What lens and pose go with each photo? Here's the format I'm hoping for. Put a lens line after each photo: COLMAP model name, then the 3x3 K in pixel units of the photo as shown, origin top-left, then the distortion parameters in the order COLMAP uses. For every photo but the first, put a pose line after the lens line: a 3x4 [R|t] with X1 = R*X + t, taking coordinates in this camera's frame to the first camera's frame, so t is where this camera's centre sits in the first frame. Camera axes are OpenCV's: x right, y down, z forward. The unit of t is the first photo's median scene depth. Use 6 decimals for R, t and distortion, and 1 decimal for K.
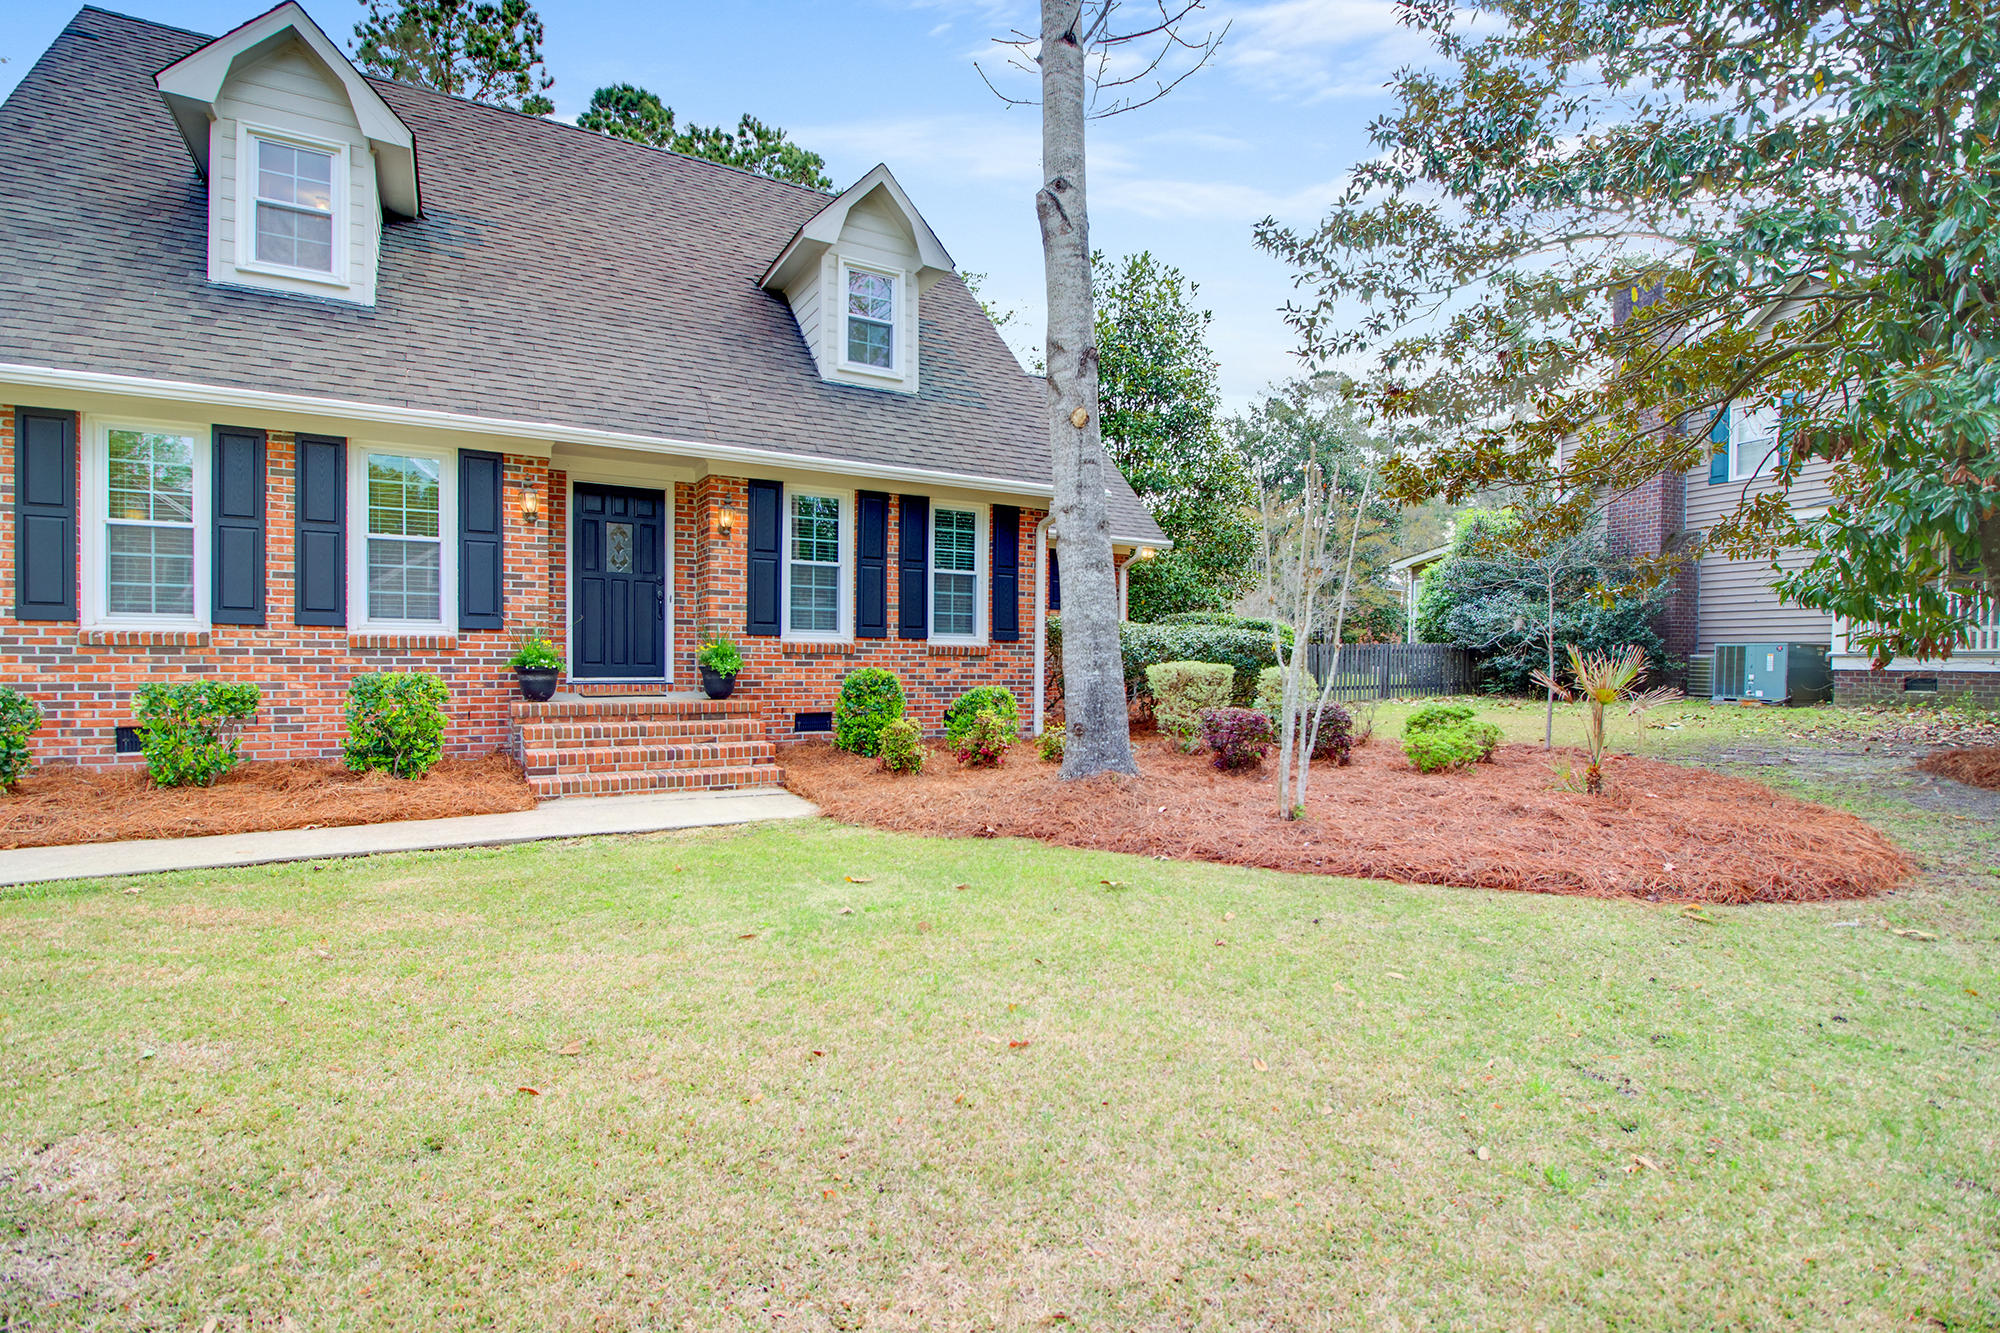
lens RADIAL K [[936.6, 0, 1005.2], [0, 936.6, 689.5], [0, 0, 1]] dist [0.002356, -0.014725]
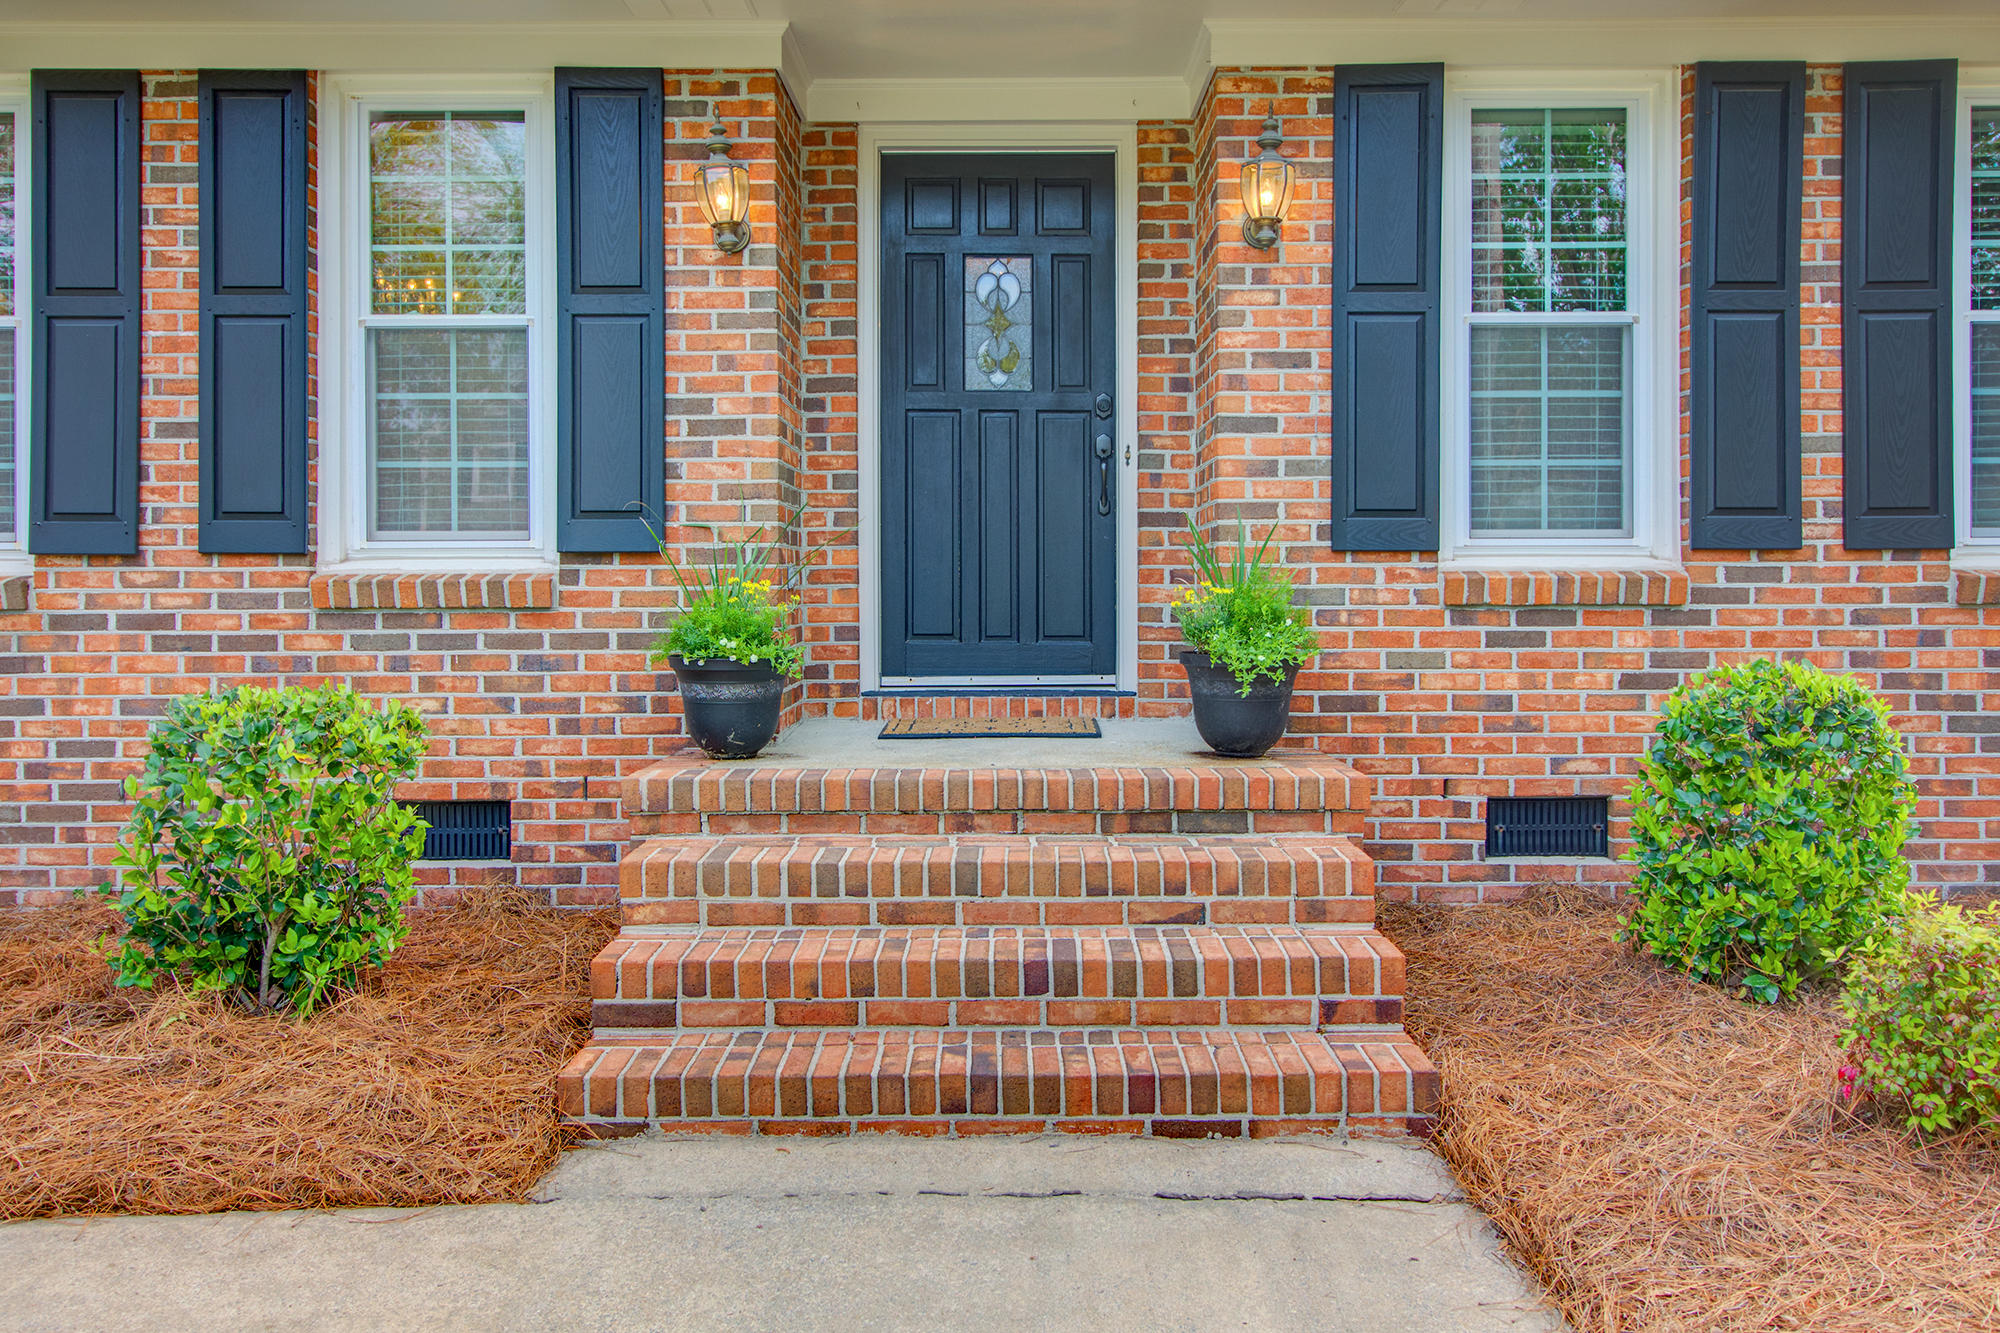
lens RADIAL K [[1616.6, 0, 1003.4], [0, 1616.6, 582.2], [0, 0, 1]] dist [0.008568, 0.006471]
pose [[0.868981, -0.014882, -0.494621, -0.111996], [-0.004416, 0.999275, -0.037824, -0.029683], [0.494825, 0.035053, 0.868285, 0.522308]]
